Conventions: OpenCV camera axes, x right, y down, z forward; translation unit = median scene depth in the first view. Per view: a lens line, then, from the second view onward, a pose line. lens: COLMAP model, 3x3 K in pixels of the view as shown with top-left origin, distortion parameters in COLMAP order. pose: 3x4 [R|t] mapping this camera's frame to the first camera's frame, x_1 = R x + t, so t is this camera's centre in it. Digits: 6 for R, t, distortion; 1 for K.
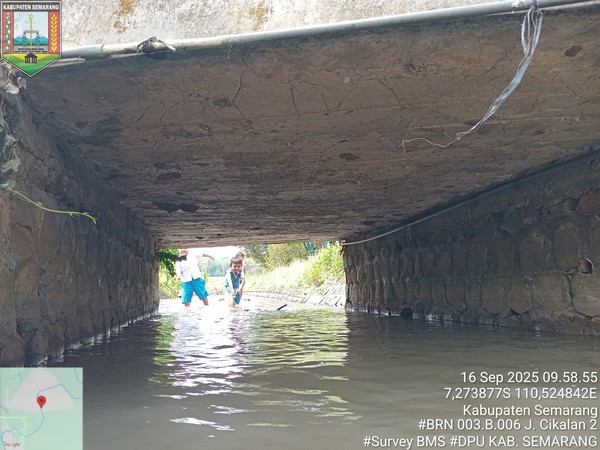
lens RADIAL K [[449.1, 0, 301.4], [0, 449.1, 234.0], [0, 0, 1]] dist [0.042063, -0.081897]
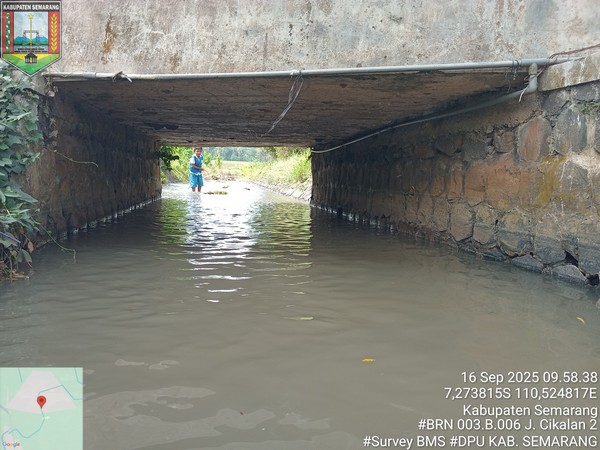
lens RADIAL K [[449.1, 0, 301.4], [0, 449.1, 234.0], [0, 0, 1]] dist [0.042063, -0.081897]
pose [[0.998100, 0.055040, -0.027688, 0.221182], [-0.046584, 0.968270, 0.245524, -0.110769], [0.040323, -0.243768, 0.968995, -0.419761]]
